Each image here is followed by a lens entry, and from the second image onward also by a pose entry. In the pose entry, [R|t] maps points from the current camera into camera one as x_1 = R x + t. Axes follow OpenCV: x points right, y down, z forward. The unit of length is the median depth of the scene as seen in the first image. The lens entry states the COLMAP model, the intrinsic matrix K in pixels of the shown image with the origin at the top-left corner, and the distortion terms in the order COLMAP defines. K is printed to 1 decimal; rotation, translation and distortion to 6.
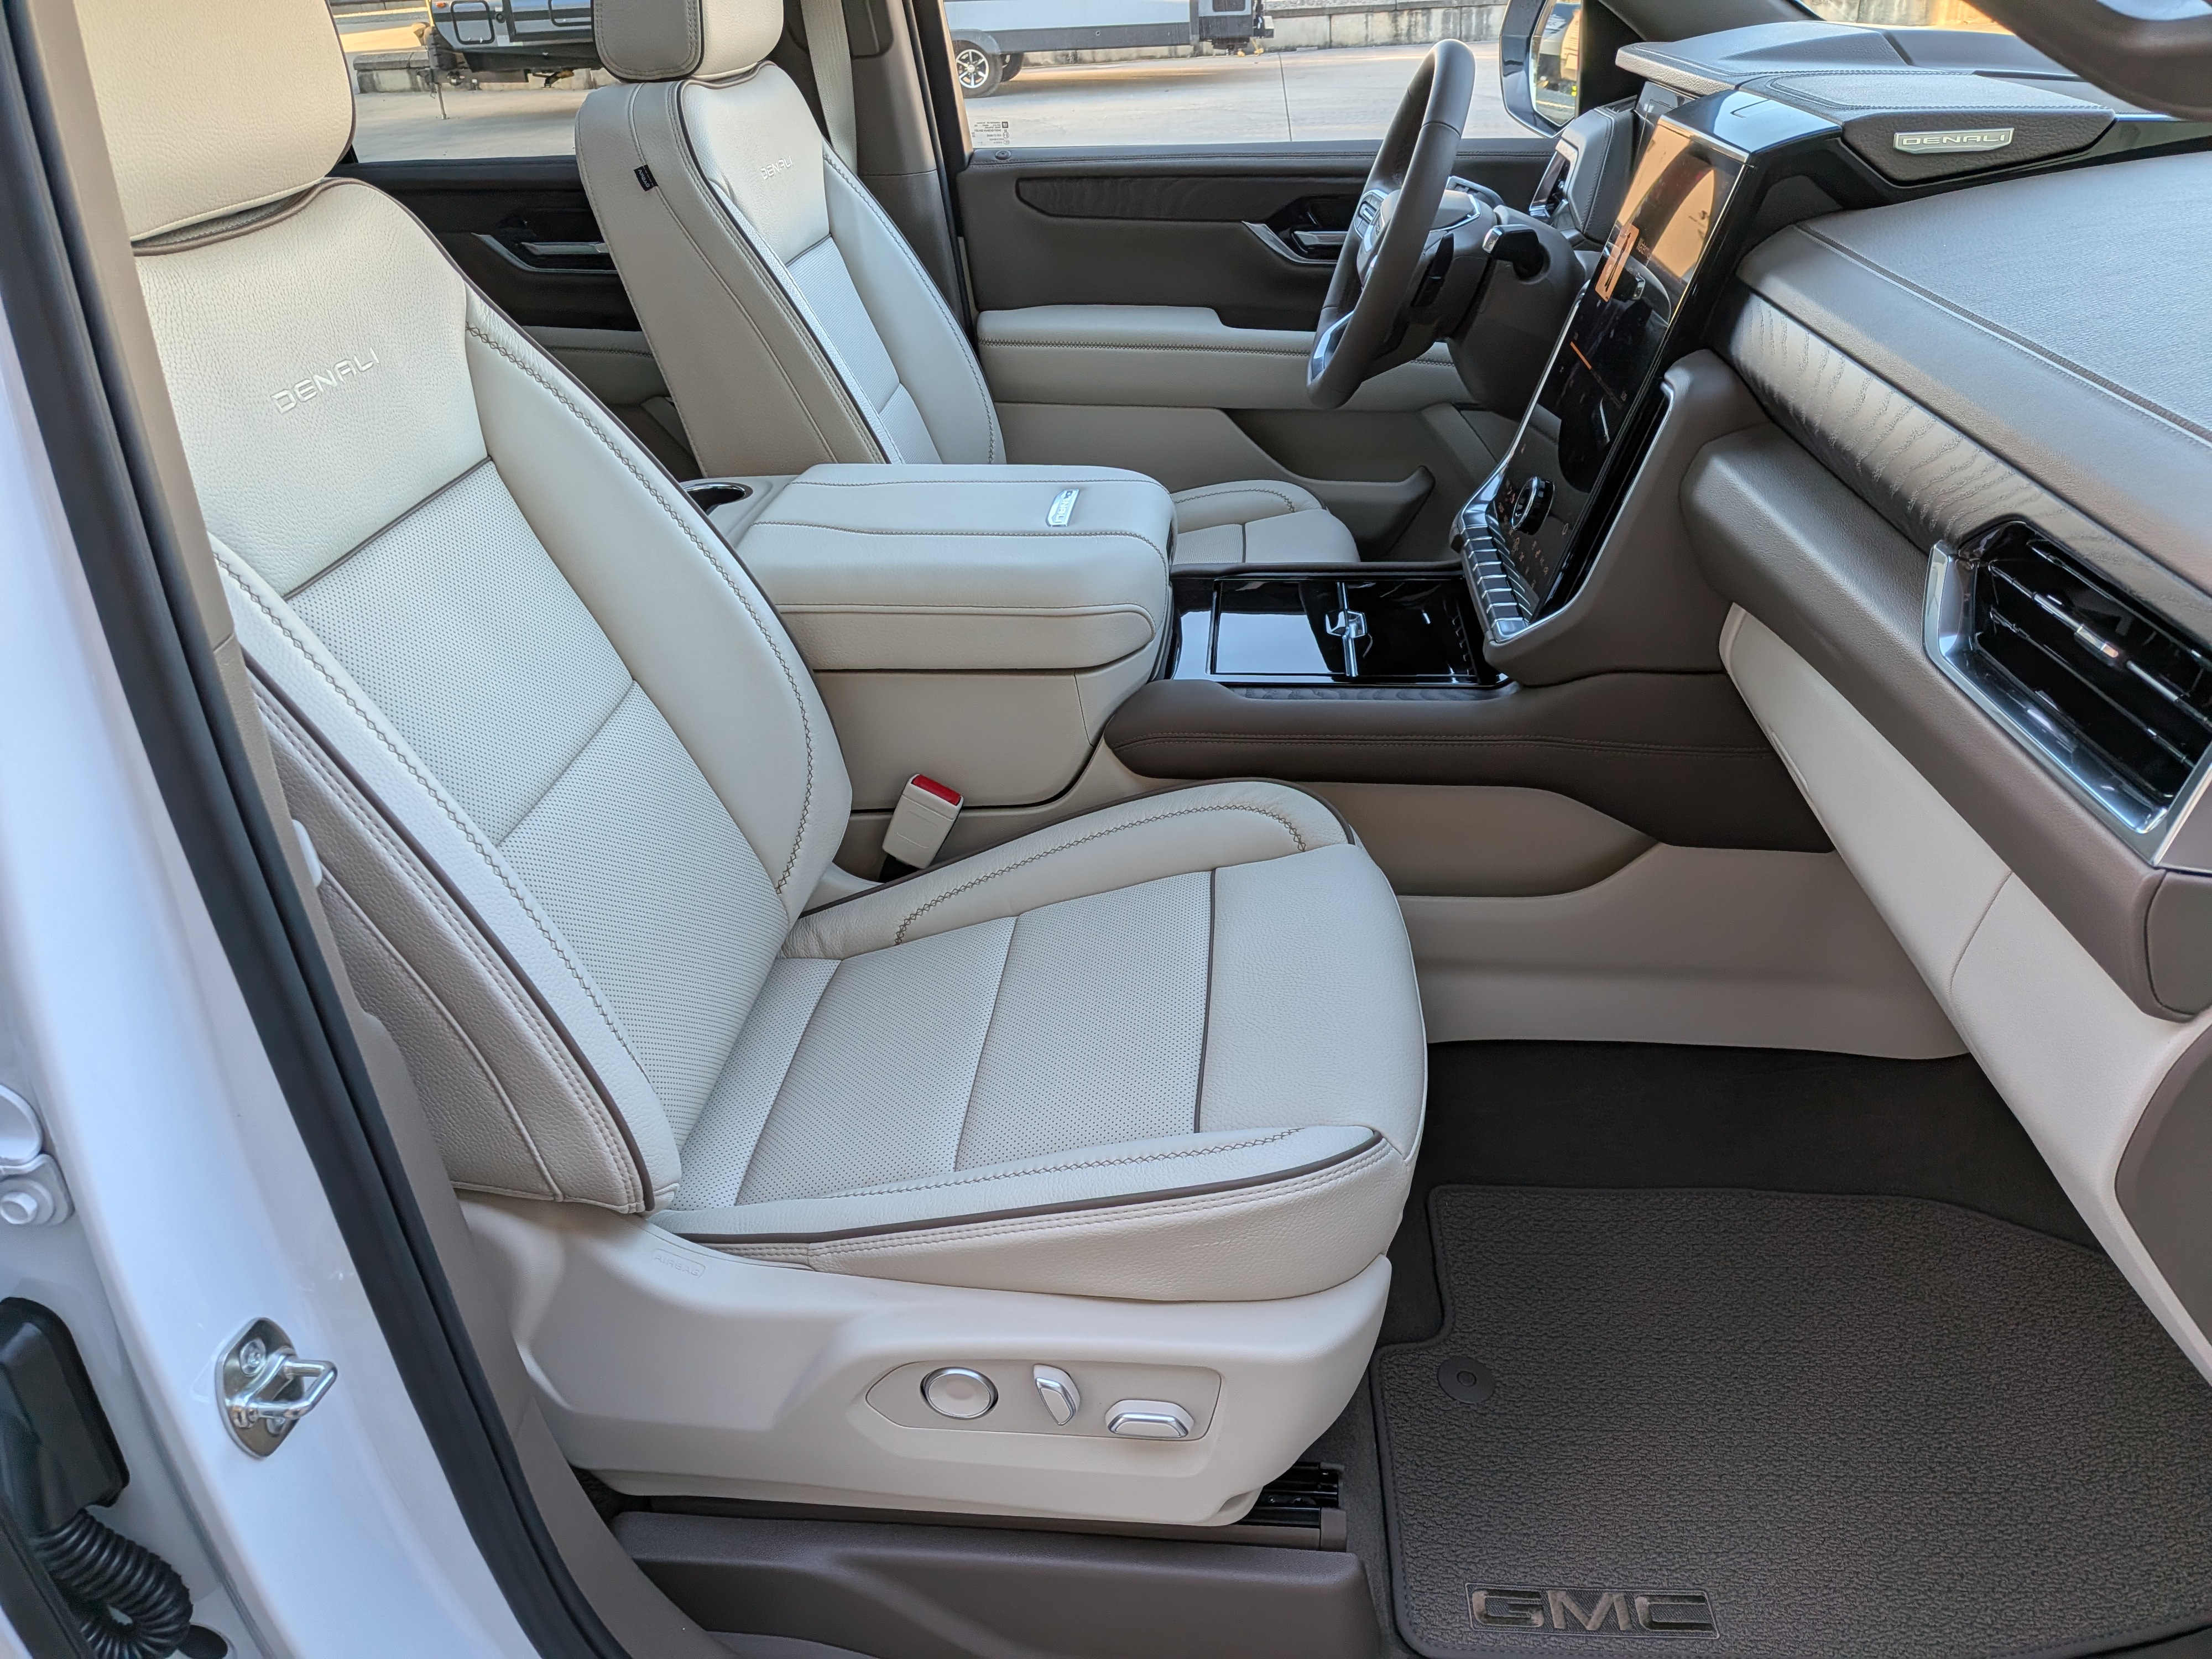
lens RADIAL K [[1616.8, 0, 1106.0], [0, 1616.8, 829.5], [0, 0, 1]] dist [0.046482, -0.036742]
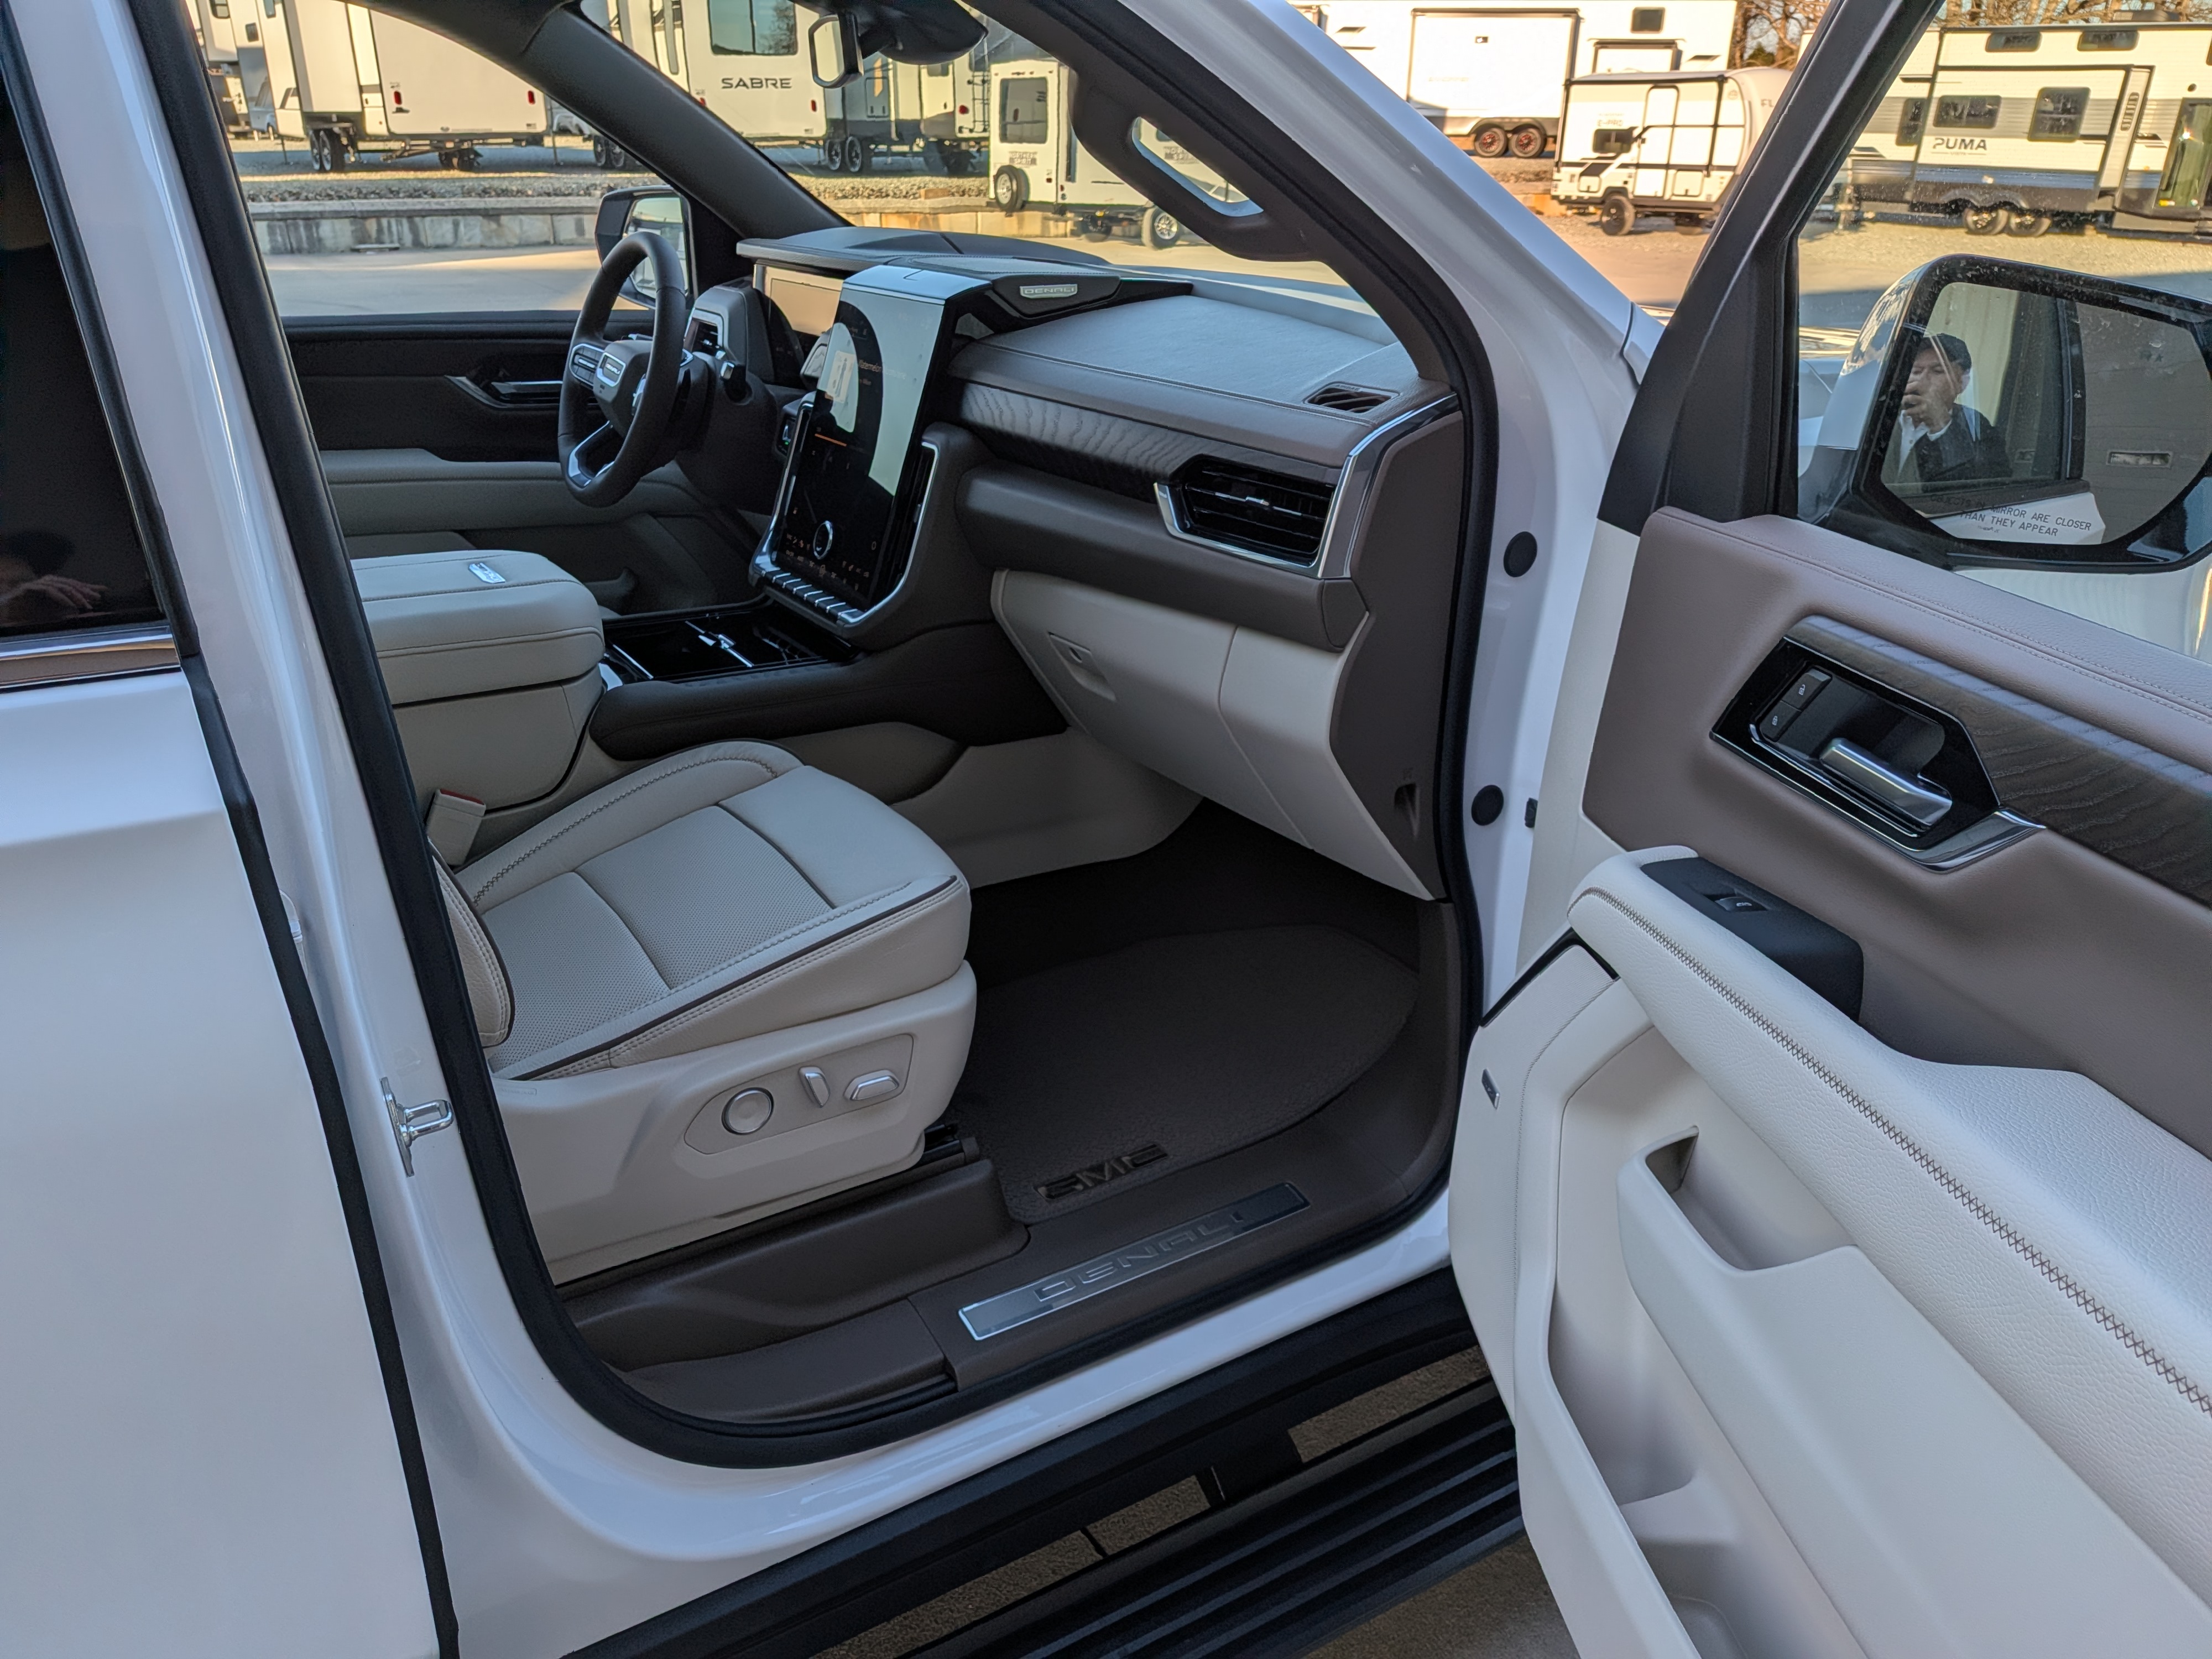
lens RADIAL K [[1616.8, 0, 1106.0], [0, 1616.8, 829.5], [0, 0, 1]] dist [0.046482, -0.036742]
pose [[0.793333, -0.188664, 0.578816, -0.465315], [0.253432, 0.966816, -0.032225, 0.173995], [-0.553529, 0.172256, 0.814821, -0.291131]]
